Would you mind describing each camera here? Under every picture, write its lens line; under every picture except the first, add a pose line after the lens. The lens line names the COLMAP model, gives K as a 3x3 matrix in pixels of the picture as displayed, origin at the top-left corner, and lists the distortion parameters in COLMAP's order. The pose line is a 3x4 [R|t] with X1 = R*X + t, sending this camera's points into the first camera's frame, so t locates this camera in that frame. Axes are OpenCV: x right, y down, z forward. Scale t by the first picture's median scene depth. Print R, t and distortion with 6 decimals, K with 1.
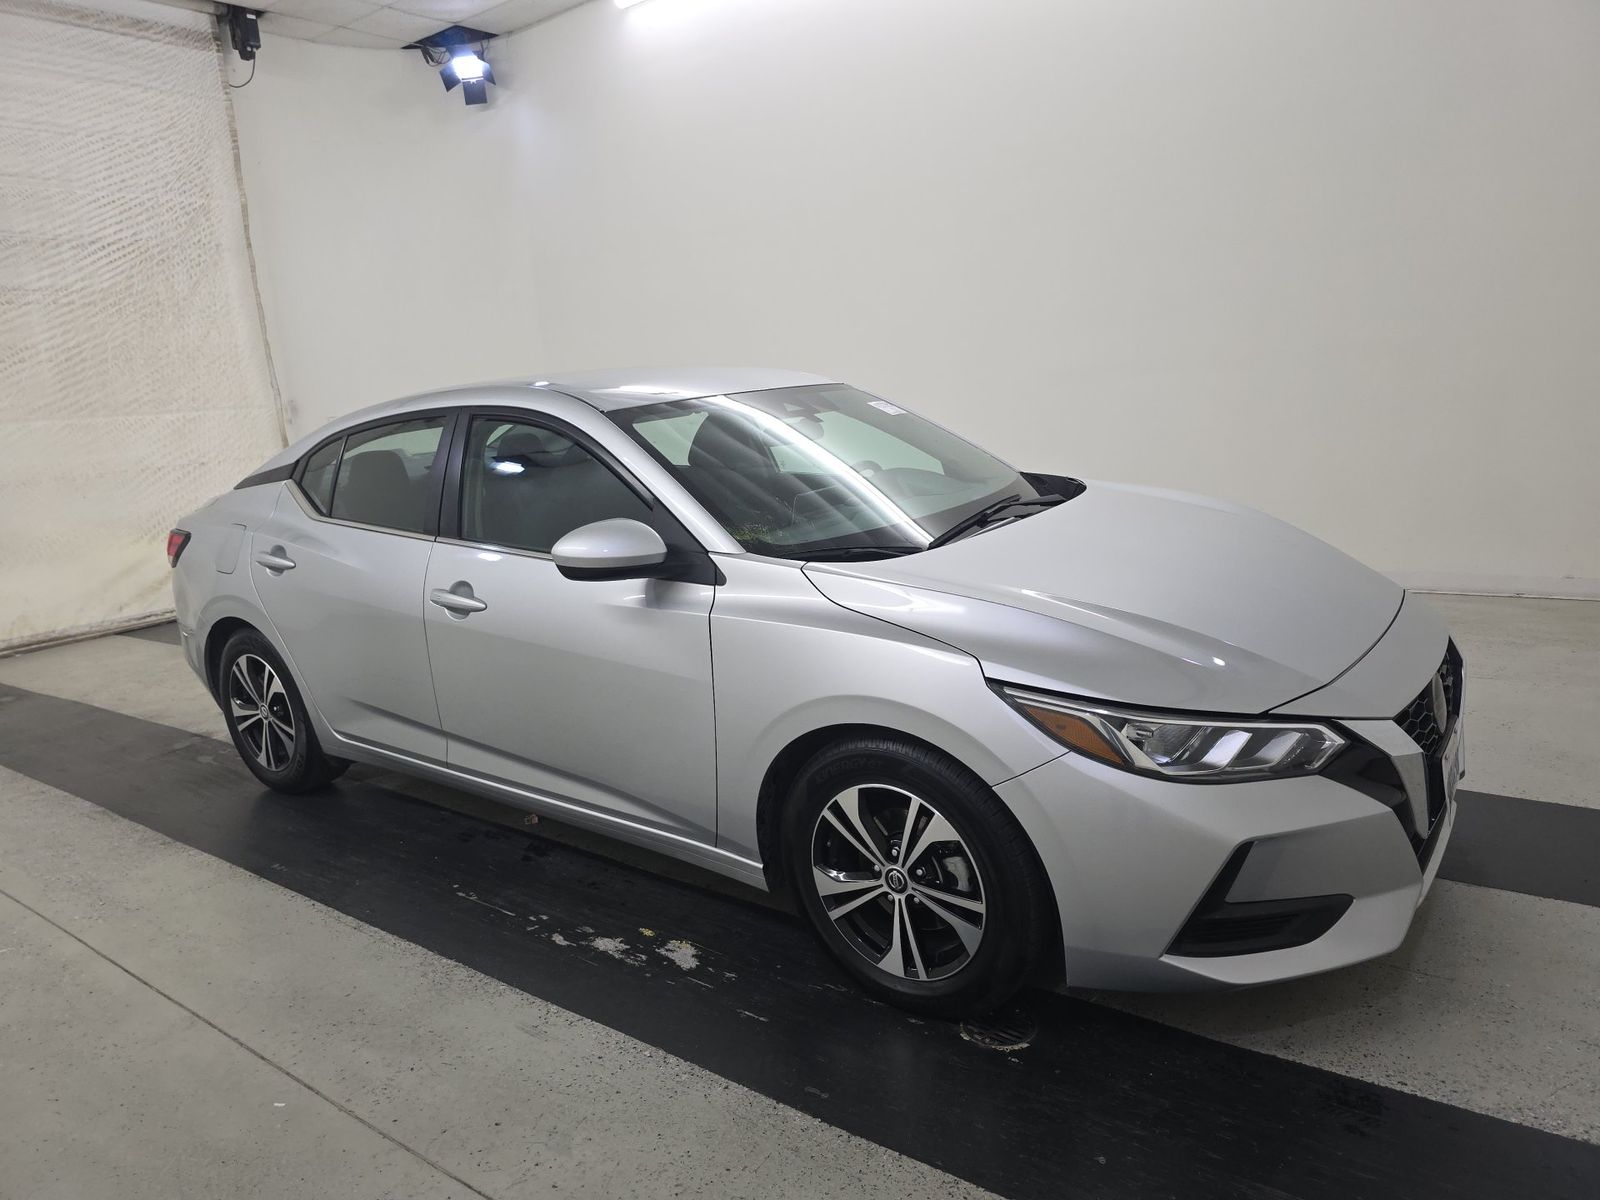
lens RADIAL K [[1071.3, 0, 800.2], [0, 1071.3, 614.1], [0, 0, 1]] dist [0.029619, -0.030857]
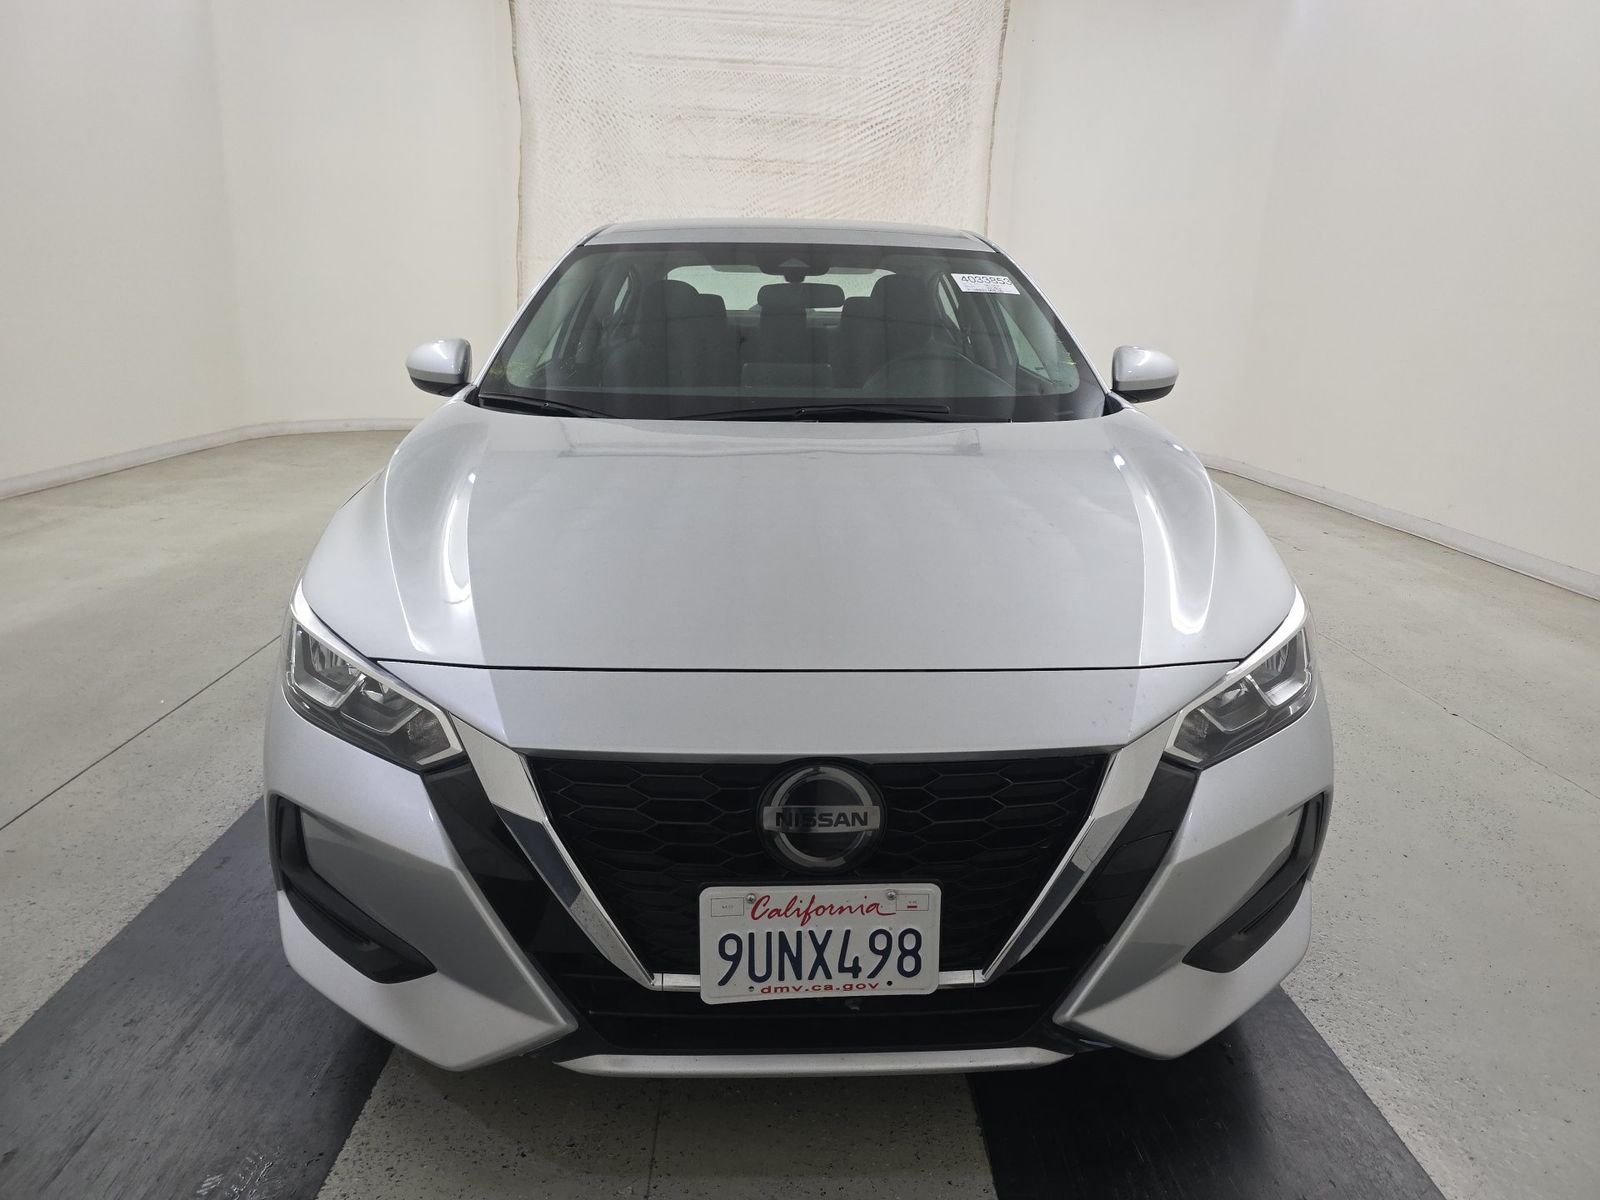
lens RADIAL K [[1071.3, 0, 808.7], [0, 1071.3, 606.7], [0, 0, 1]] dist [0.029619, -0.030857]
pose [[0.626048, 0.297113, -0.720963, 0.311150], [-0.240465, 0.953067, 0.183956, -0.041460], [0.741782, 0.058201, 0.668111, 0.198171]]
